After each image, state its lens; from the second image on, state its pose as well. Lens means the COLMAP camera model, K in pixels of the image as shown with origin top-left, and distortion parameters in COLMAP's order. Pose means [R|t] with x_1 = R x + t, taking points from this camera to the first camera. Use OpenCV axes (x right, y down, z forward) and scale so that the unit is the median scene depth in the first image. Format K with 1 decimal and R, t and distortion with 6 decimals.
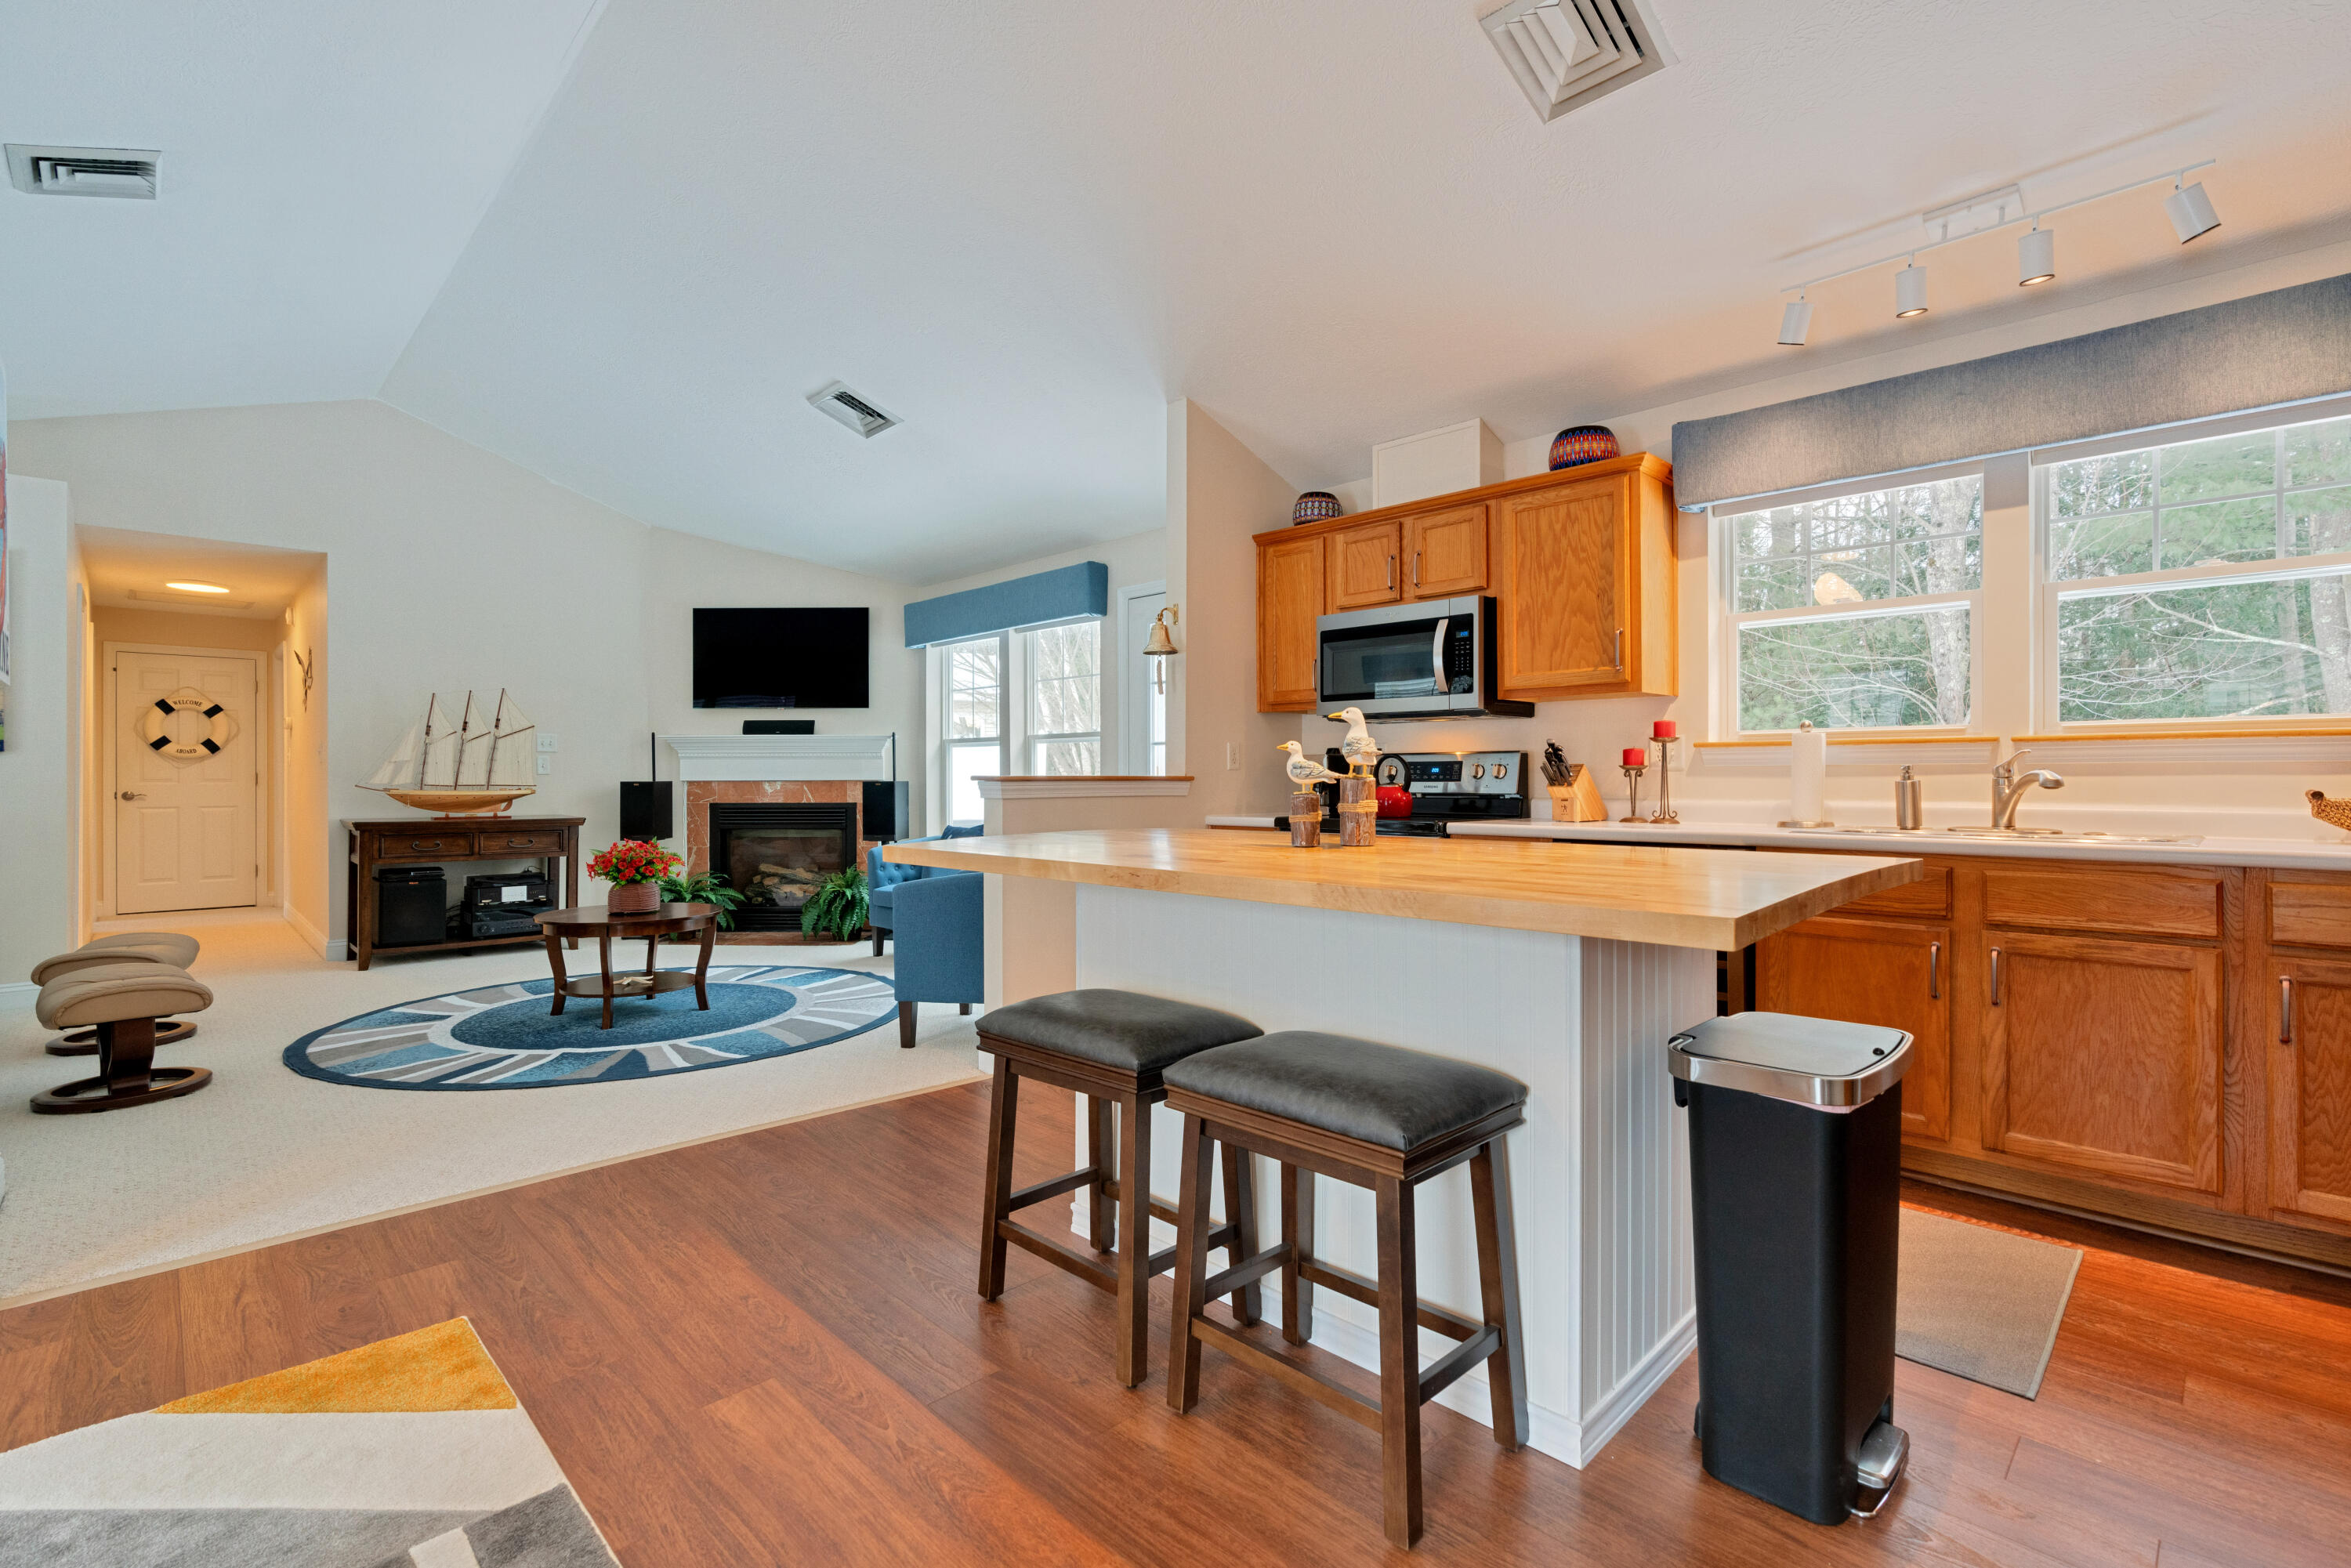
lens RADIAL K [[1046.7, 0, 1175.5], [0, 1046.7, 784.0], [0, 0, 1]] dist [-0.008558, 0.001129]
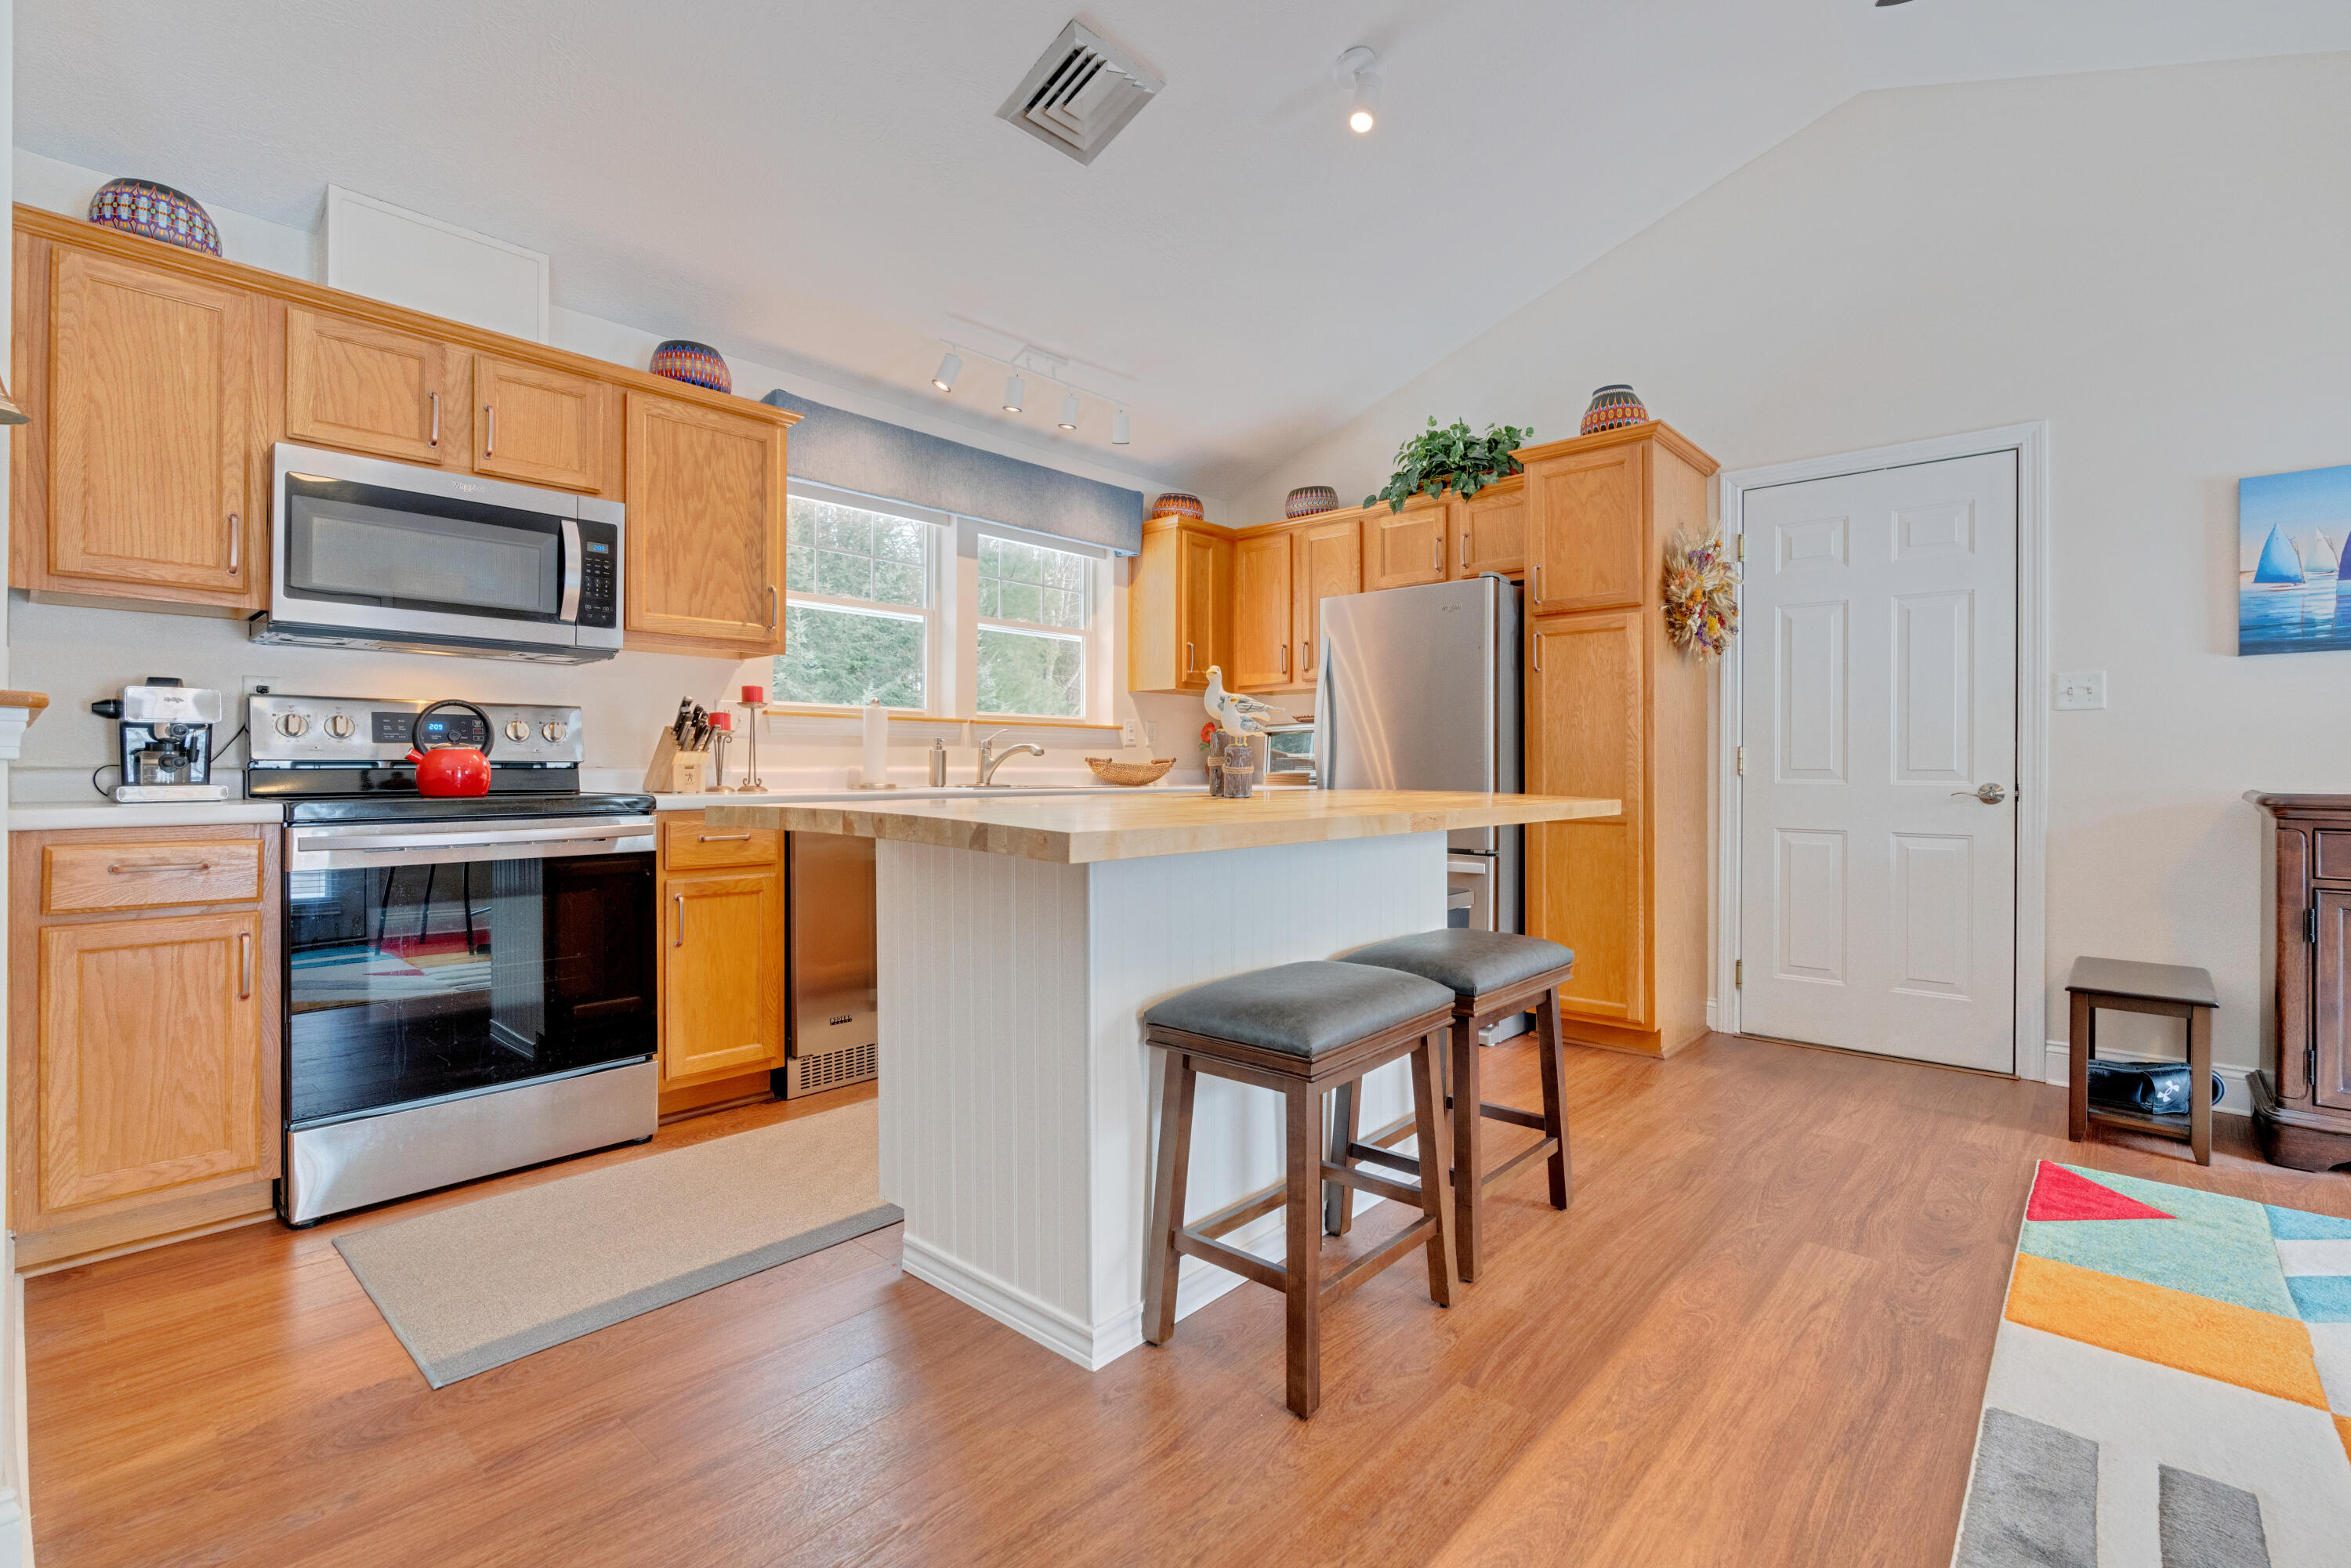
lens RADIAL K [[1045.7, 0, 1198.2], [0, 1045.7, 770.1], [0, 0, 1]] dist [-0.020108, 0.008233]
pose [[-0.065805, -0.001330, 0.997832, -0.293078], [0.003884, 0.999991, 0.001589, 0.009952], [-0.997825, 0.003980, -0.065799, 0.361664]]
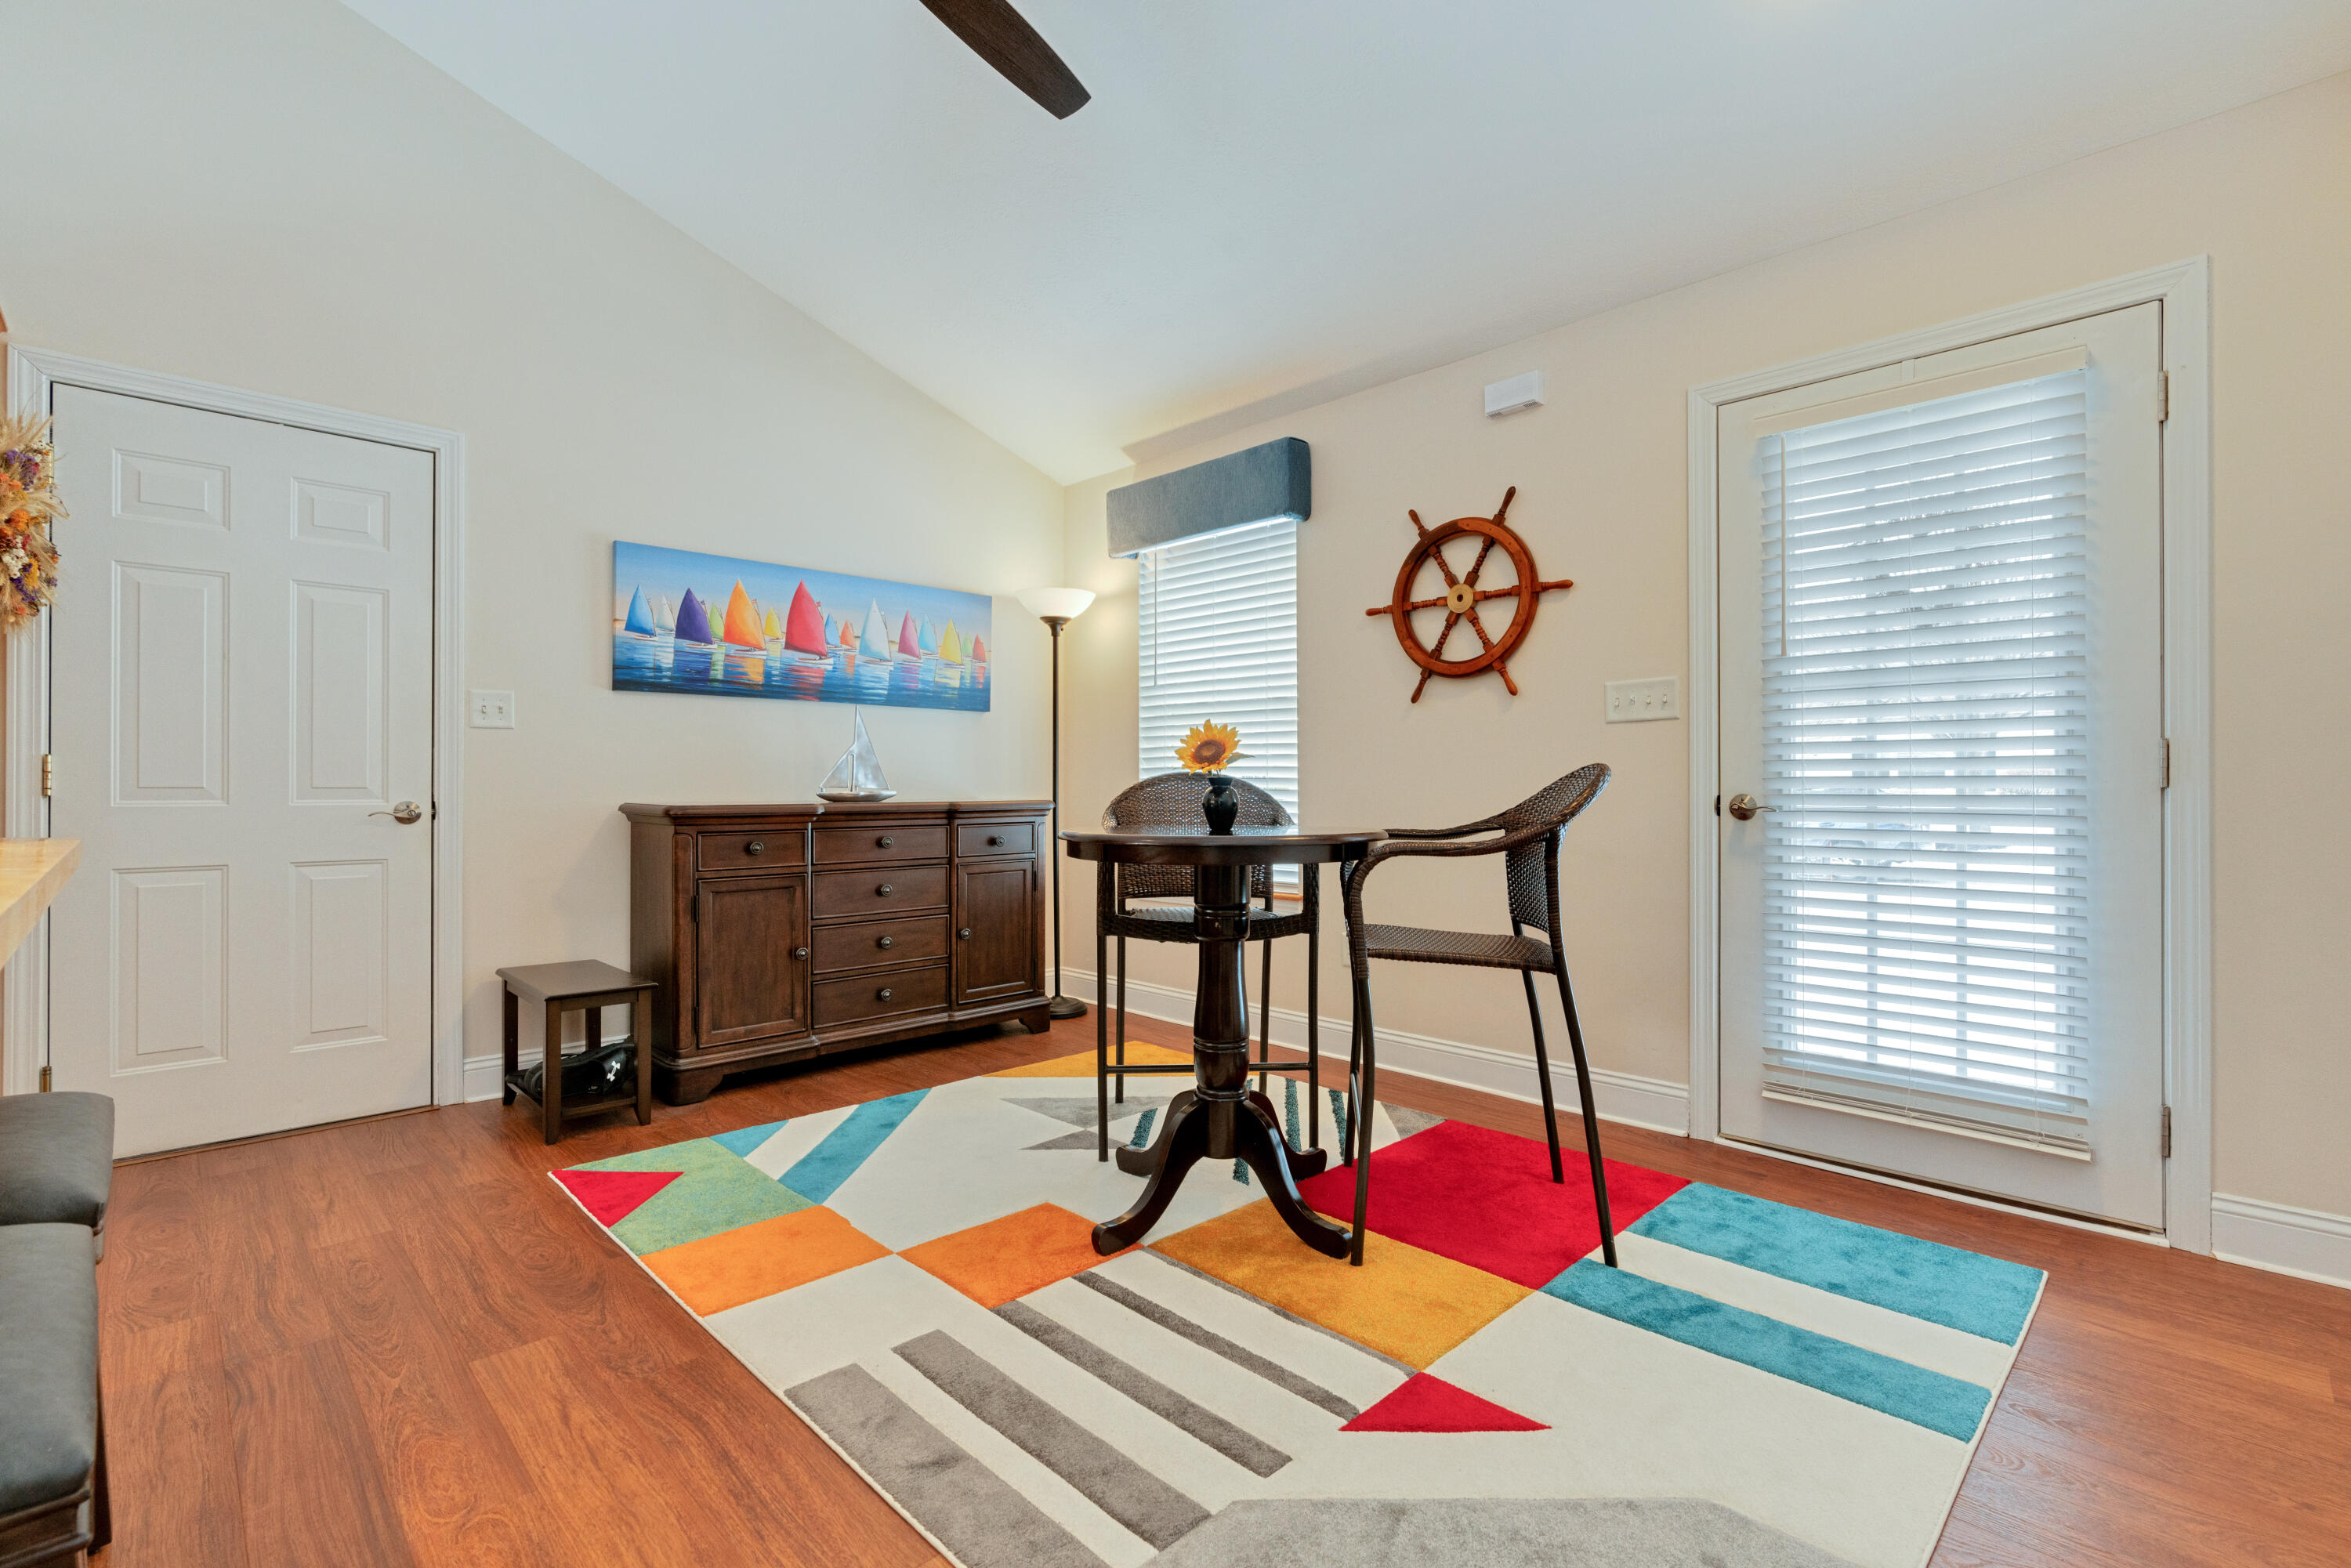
lens RADIAL K [[1046.7, 0, 1175.5], [0, 1046.7, 784.0], [0, 0, 1]] dist [-0.008558, 0.001129]
pose [[-0.999968, 0.002856, 0.007500, -0.165488], [0.002888, 0.999987, 0.004153, 0.009723], [-0.007488, 0.004175, -0.999963, 0.415684]]
